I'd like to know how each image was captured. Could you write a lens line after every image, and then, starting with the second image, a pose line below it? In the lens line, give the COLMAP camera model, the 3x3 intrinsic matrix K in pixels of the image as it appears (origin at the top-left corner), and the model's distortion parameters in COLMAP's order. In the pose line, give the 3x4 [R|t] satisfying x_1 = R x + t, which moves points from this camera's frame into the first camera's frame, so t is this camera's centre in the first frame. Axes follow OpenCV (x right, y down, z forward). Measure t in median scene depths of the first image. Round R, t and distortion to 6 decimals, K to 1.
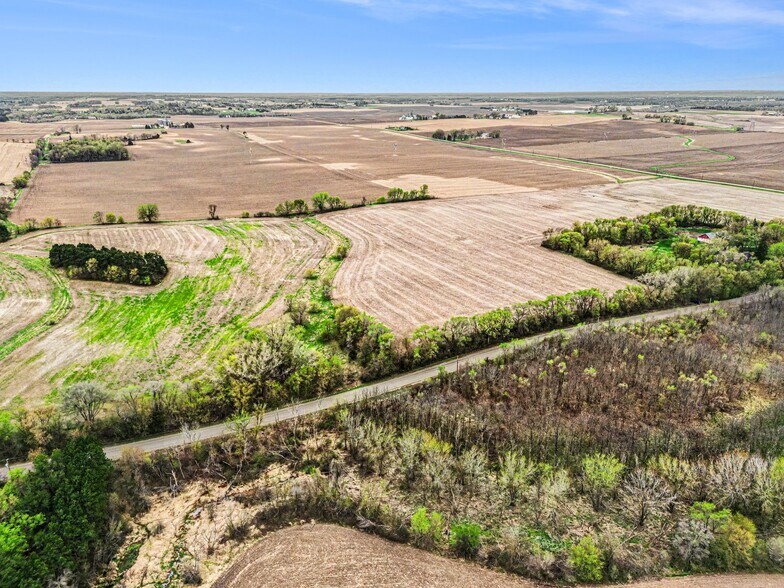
lens RADIAL K [[559.6, 0, 392.0], [0, 559.6, 294.0], [0, 0, 1]] dist [0.084832, -0.087375]
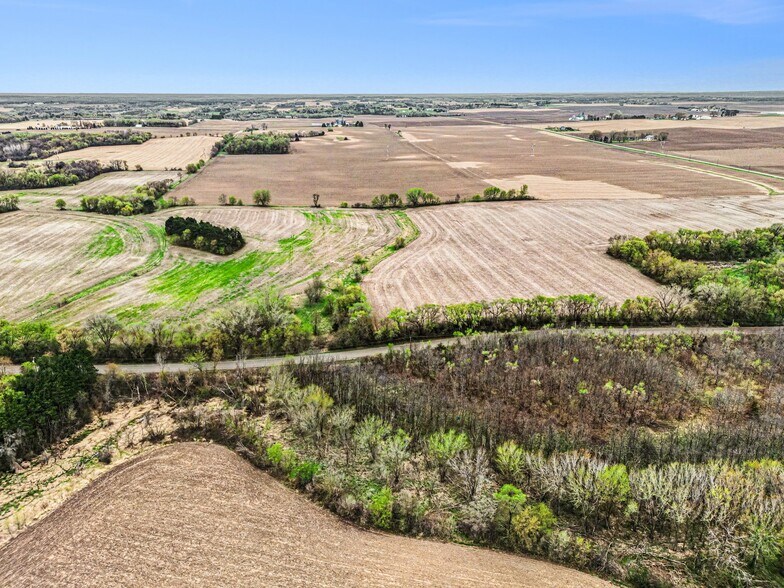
lens RADIAL K [[560.1, 0, 388.3], [0, 560.1, 294.7], [0, 0, 1]] dist [0.084945, -0.089943]
pose [[0.945932, 0.108278, -0.305759, 0.234992], [-0.108087, 0.993985, 0.017606, 0.008309], [0.305826, 0.016395, 0.951946, -0.025961]]
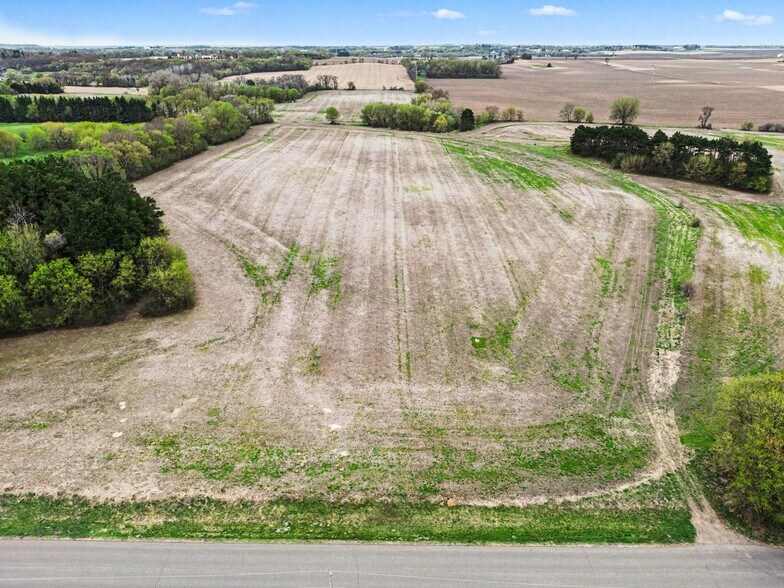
lens RADIAL K [[587.8, 0, 392.6], [0, 587.8, 251.4], [0, 0, 1]] dist [0.009189, -0.039233]
pose [[0.899358, 0.148514, -0.411216, -0.439413], [-0.150804, 0.988193, 0.027075, 0.078097], [0.410382, 0.037663, 0.911136, 0.216828]]
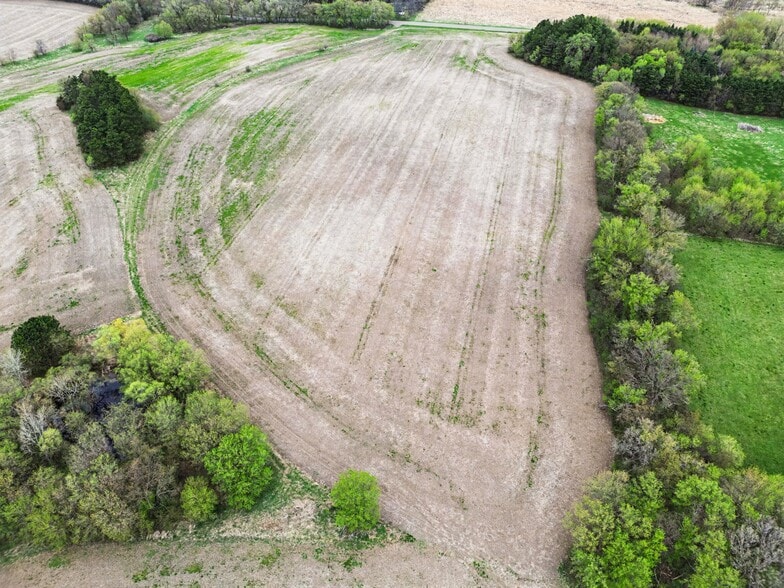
lens RADIAL K [[564.4, 0, 390.1], [0, 564.4, 292.8], [0, 0, 1]] dist [0.004850, -0.034301]
pose [[-0.759234, -0.422506, 0.495028, -1.048530], [0.214760, 0.555373, 0.803392, -0.354280], [-0.614363, 0.716275, -0.330921, 1.041935]]
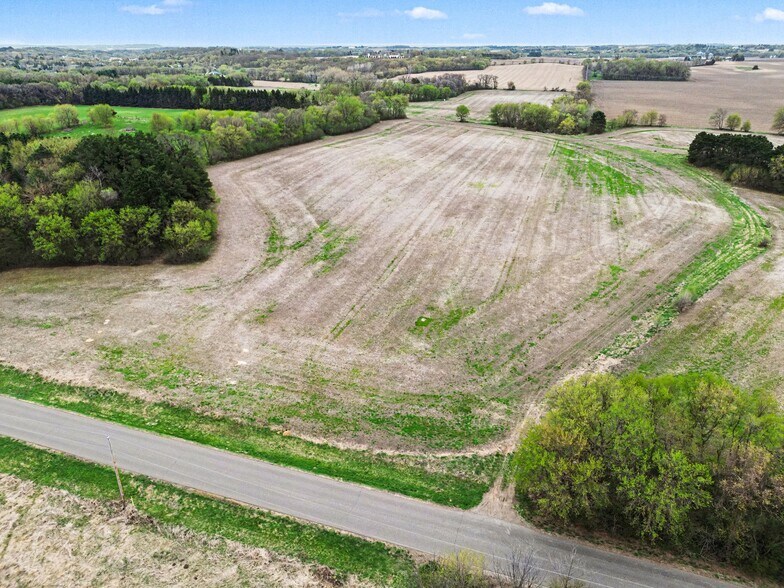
lens RADIAL K [[593.4, 0, 391.5], [0, 593.4, 254.9], [0, 0, 1]] dist [0.011392, -0.045484]
pose [[0.713821, 0.237165, -0.658948, -0.335660], [-0.239125, 0.966905, 0.088965, 0.067194], [0.658240, 0.094065, 0.746908, 0.251451]]
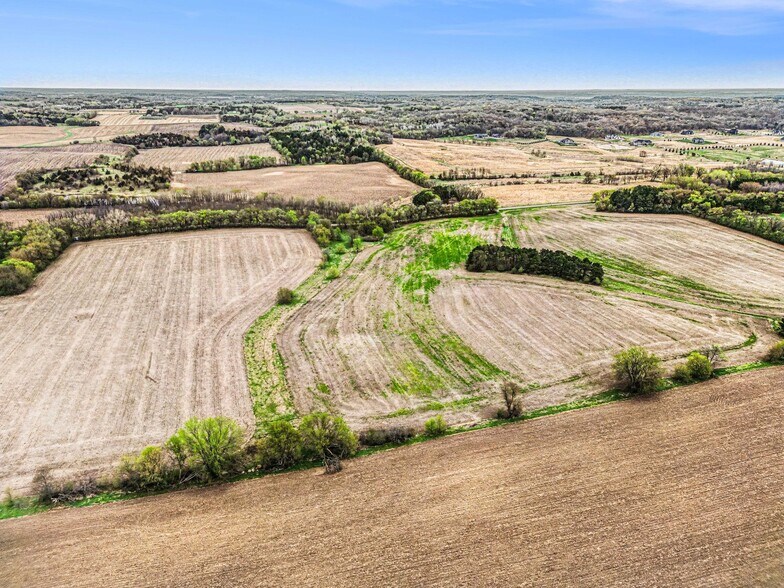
lens RADIAL K [[539.7, 0, 392.0], [0, 539.7, 294.0], [0, 0, 1]] dist [0.086198, -0.090395]
pose [[-0.986972, -0.056130, 0.150786, -0.370137], [0.054953, 0.763216, 0.643803, -0.582040], [-0.151218, 0.643701, -0.750188, 1.606704]]
